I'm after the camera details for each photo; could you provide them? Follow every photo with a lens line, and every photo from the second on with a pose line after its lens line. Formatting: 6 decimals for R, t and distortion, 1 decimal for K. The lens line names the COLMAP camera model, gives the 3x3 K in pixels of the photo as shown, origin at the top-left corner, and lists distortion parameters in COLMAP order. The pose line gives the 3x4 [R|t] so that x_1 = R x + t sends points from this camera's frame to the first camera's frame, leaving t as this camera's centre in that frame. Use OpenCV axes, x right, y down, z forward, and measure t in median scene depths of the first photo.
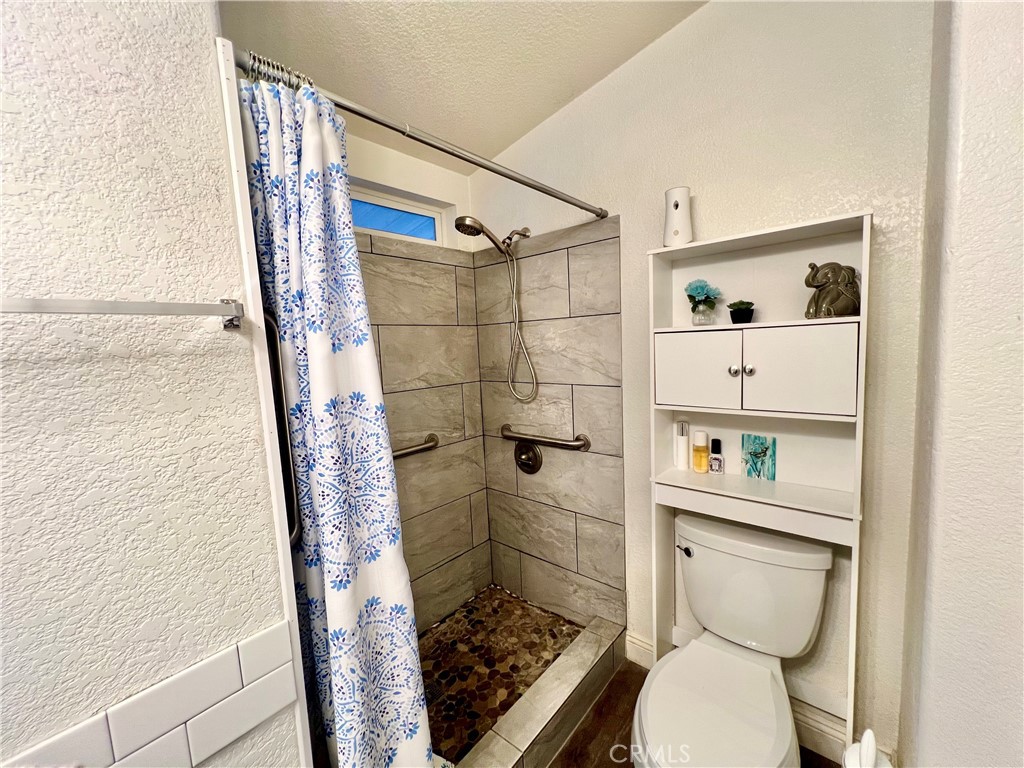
lens RADIAL K [[411.2, 0, 510.1], [0, 411.2, 383.5], [0, 0, 1]] dist [-0.002890, 0.000895]
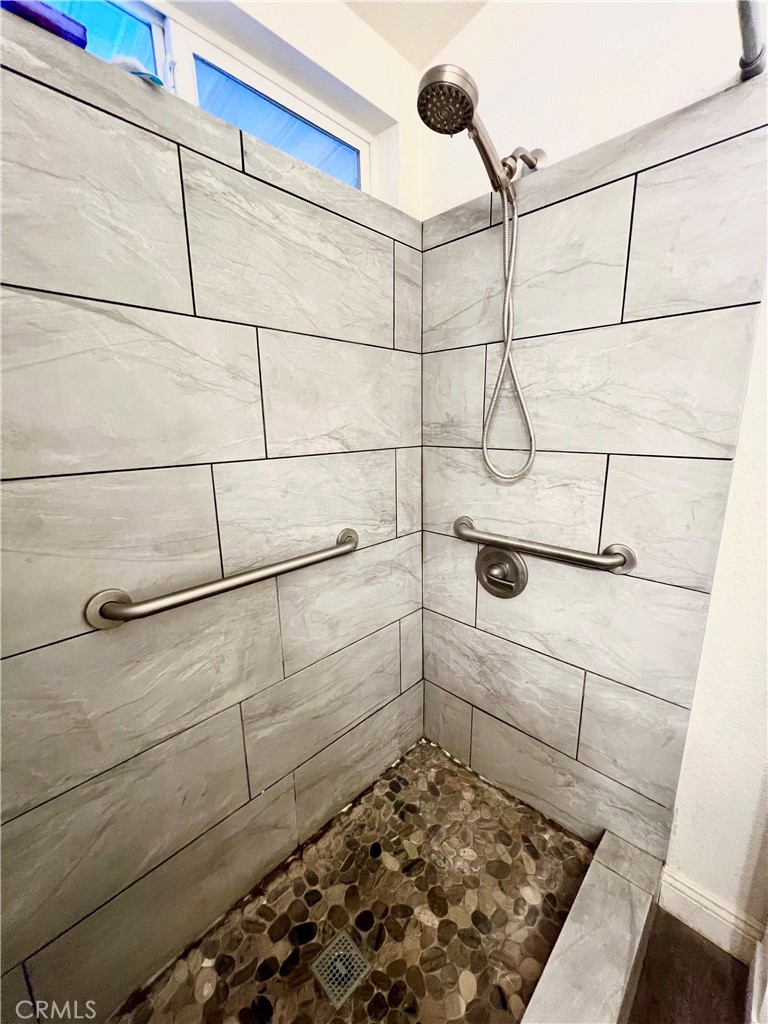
lens RADIAL K [[411.2, 0, 387.0], [0, 411.2, 512.4], [0, 0, 1]] dist [-0.002890, 0.000895]
pose [[0.998579, 0.039642, -0.035620, -0.113612], [-0.034886, 0.991487, 0.125442, 0.020047], [0.040289, -0.124021, 0.991461, 0.408924]]
